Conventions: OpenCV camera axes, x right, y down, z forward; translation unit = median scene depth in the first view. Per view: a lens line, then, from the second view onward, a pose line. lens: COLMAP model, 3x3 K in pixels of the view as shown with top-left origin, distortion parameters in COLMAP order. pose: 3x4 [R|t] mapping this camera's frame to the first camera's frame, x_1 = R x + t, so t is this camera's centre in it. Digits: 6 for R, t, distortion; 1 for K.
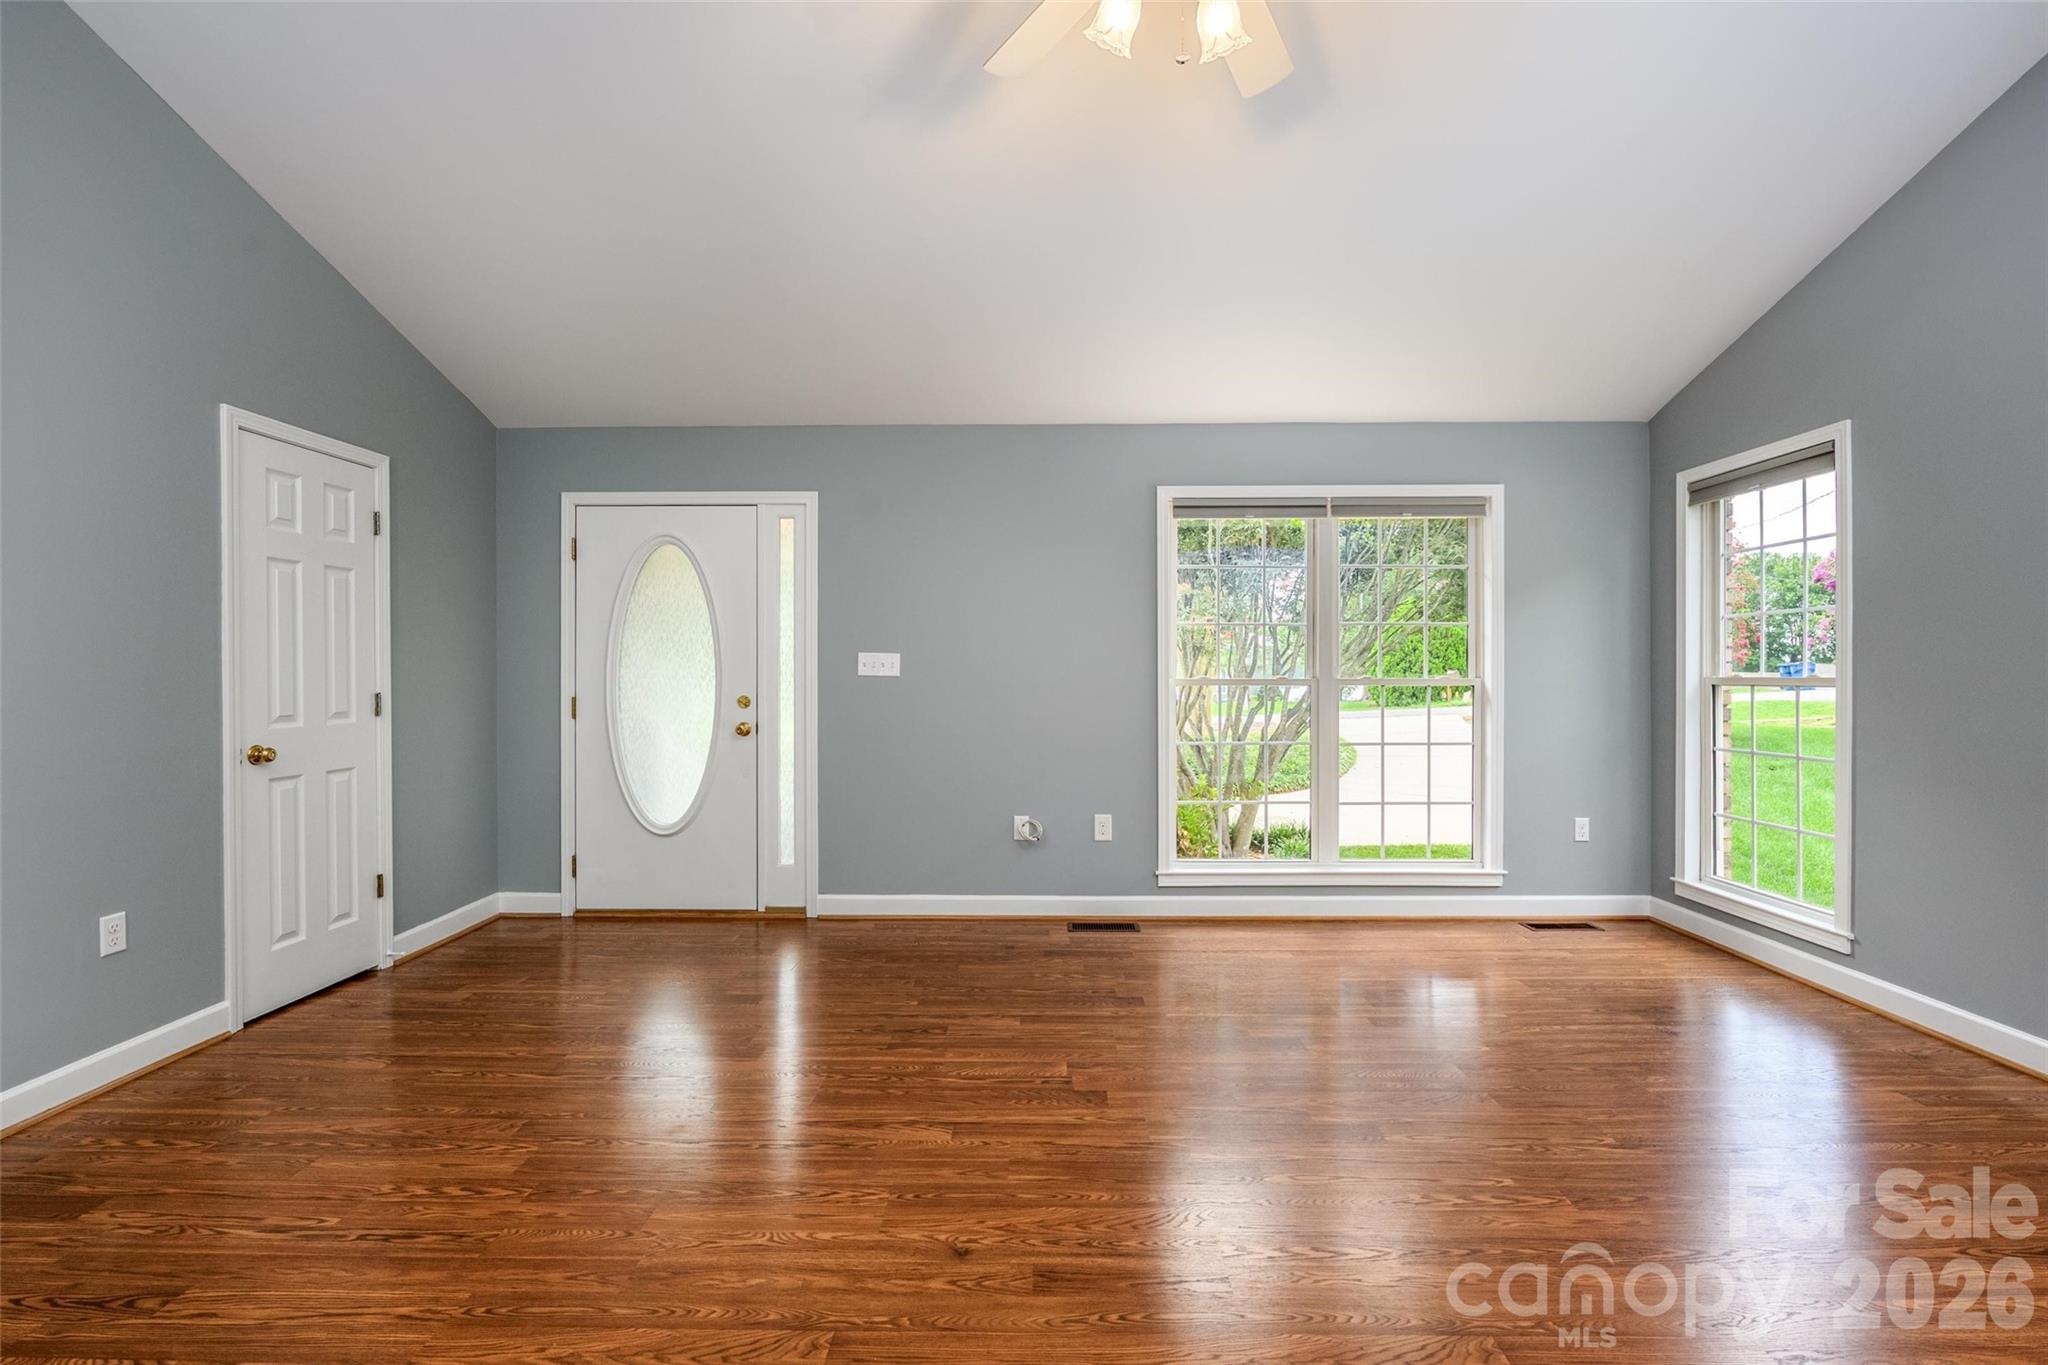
lens RADIAL K [[881.7, 0, 1024.0], [0, 881.7, 682.5], [0, 0, 1]] dist [-0.007881, -0.000009]
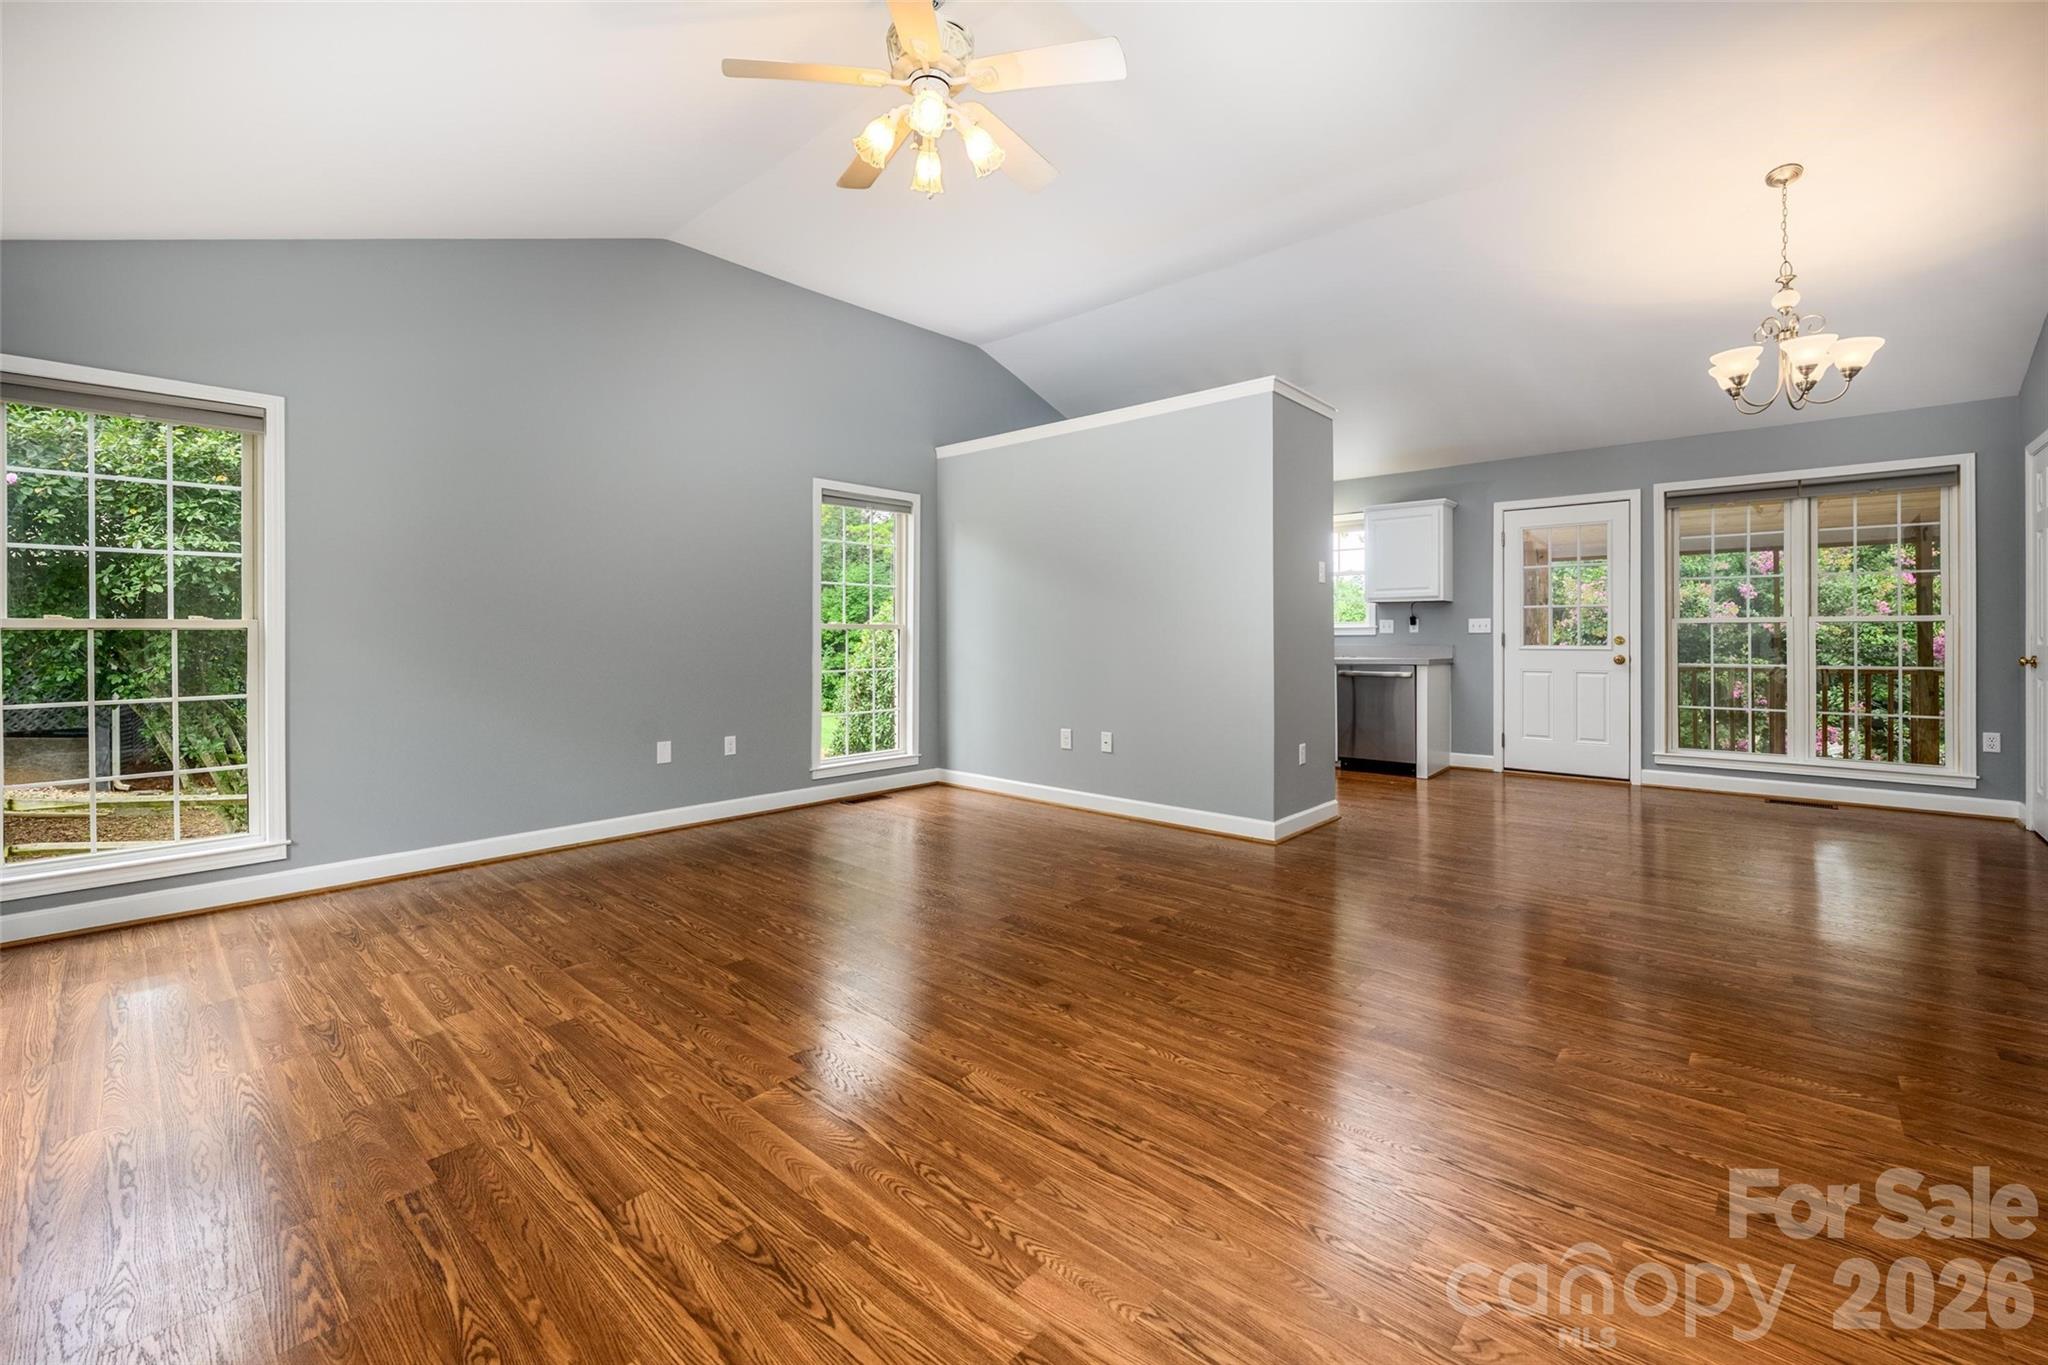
lens RADIAL K [[840.4, 0, 1032.7], [0, 840.4, 635.6], [0, 0, 1]] dist [-0.002687, 0.000482]
pose [[-0.755475, 0.003296, 0.655169, -0.468186], [0.011926, 0.999891, 0.008721, 0.015025], [-0.655069, 0.014403, -0.755432, 1.036250]]
